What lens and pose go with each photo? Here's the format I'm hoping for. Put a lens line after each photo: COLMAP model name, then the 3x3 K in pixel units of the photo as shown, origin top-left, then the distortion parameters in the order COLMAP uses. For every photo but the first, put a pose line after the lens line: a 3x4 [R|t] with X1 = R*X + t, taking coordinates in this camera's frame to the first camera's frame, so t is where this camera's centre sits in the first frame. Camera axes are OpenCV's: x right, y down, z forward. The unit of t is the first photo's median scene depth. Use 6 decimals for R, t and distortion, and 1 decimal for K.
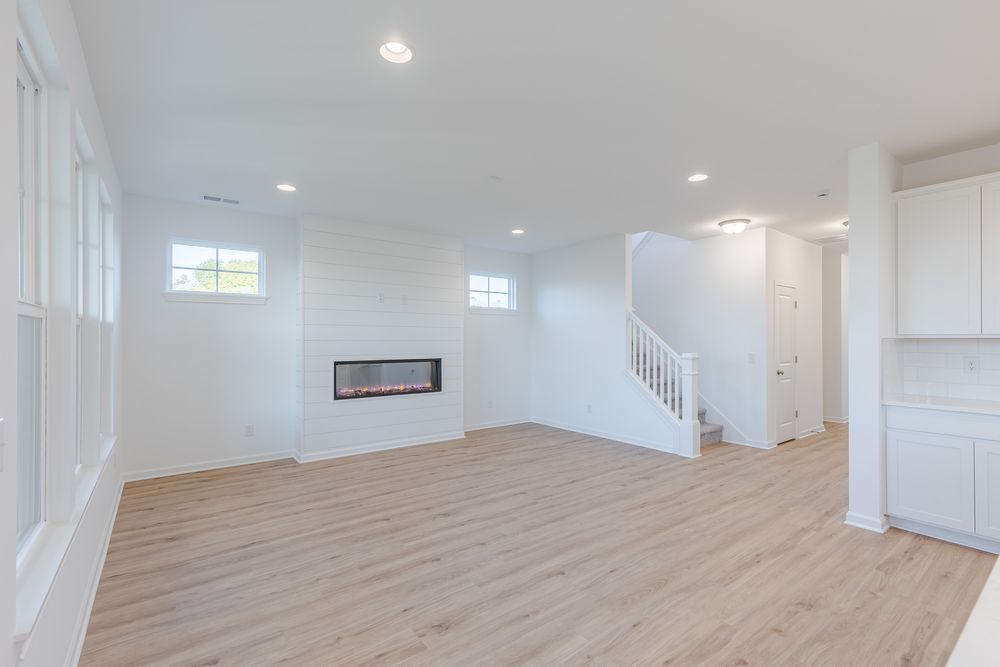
lens RADIAL K [[450.5, 0, 503.4], [0, 450.5, 336.5], [0, 0, 1]] dist [0.010396, -0.000133]
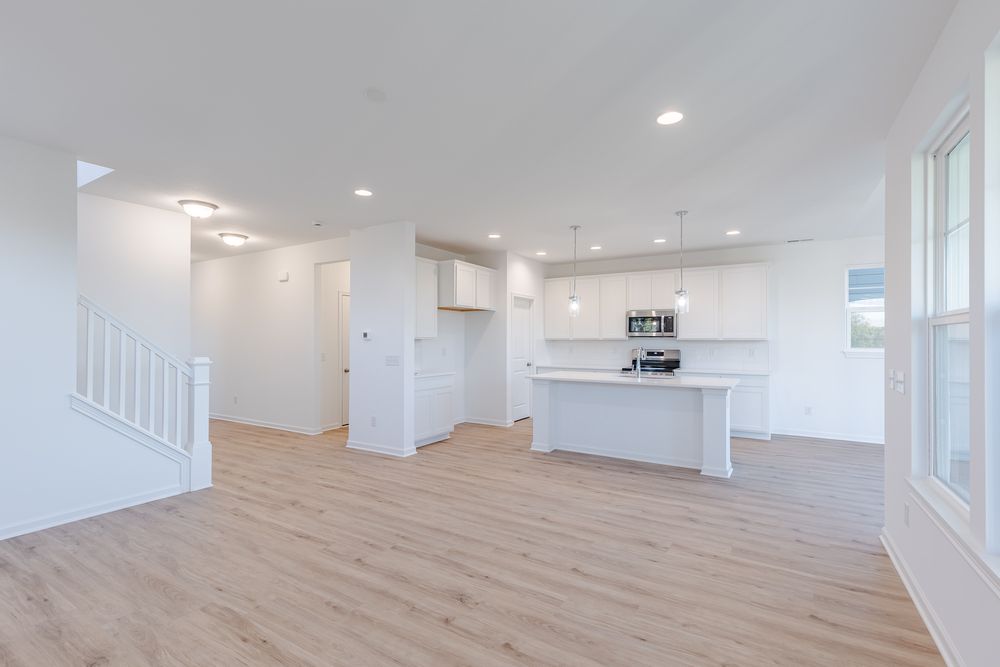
lens RADIAL K [[450.5, 0, 503.4], [0, 450.5, 336.5], [0, 0, 1]] dist [0.010396, -0.000133]
pose [[-0.365635, 0.006508, 0.930736, -0.828605], [-0.005713, 0.999941, -0.009236, 0.006229], [-0.930741, -0.008694, -0.365576, 1.254424]]
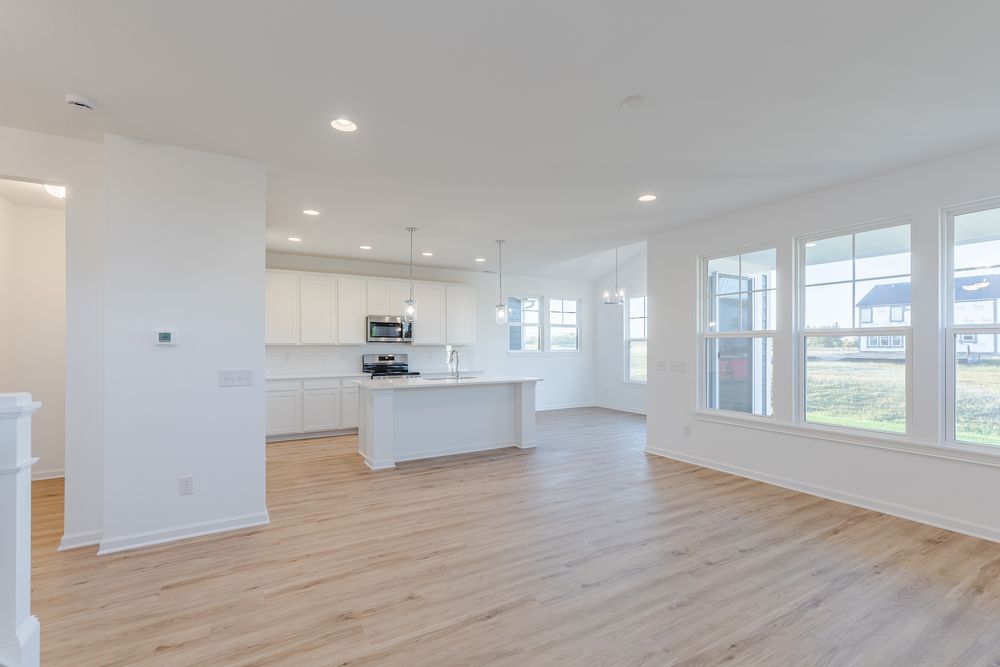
lens RADIAL K [[457.3, 0, 502.5], [0, 457.3, 342.8], [0, 0, 1]] dist [0.013994, -0.000029]
pose [[-0.993785, 0.001348, 0.111310, 0.106396], [0.000210, 0.999948, -0.010231, 0.010570], [-0.111318, -0.010144, -0.993733, 1.989033]]
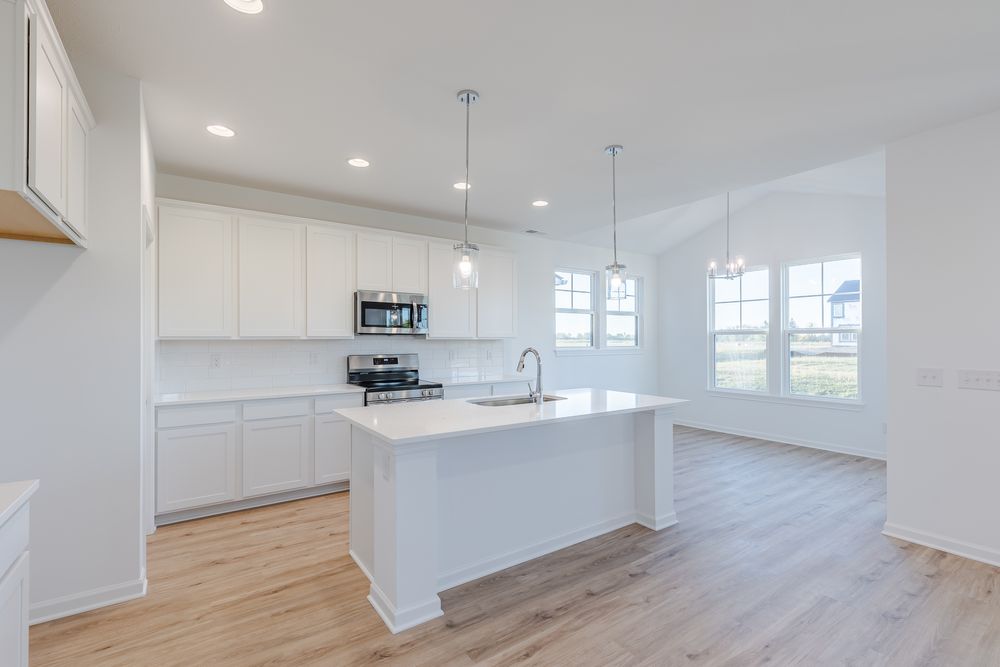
lens RADIAL K [[450.5, 0, 503.4], [0, 450.5, 336.5], [0, 0, 1]] dist [0.010396, -0.000133]
pose [[-0.999326, 0.001376, 0.036682, 0.520985], [0.000912, 0.999919, -0.012664, 0.006884], [-0.036697, -0.012622, -0.999247, 1.168947]]
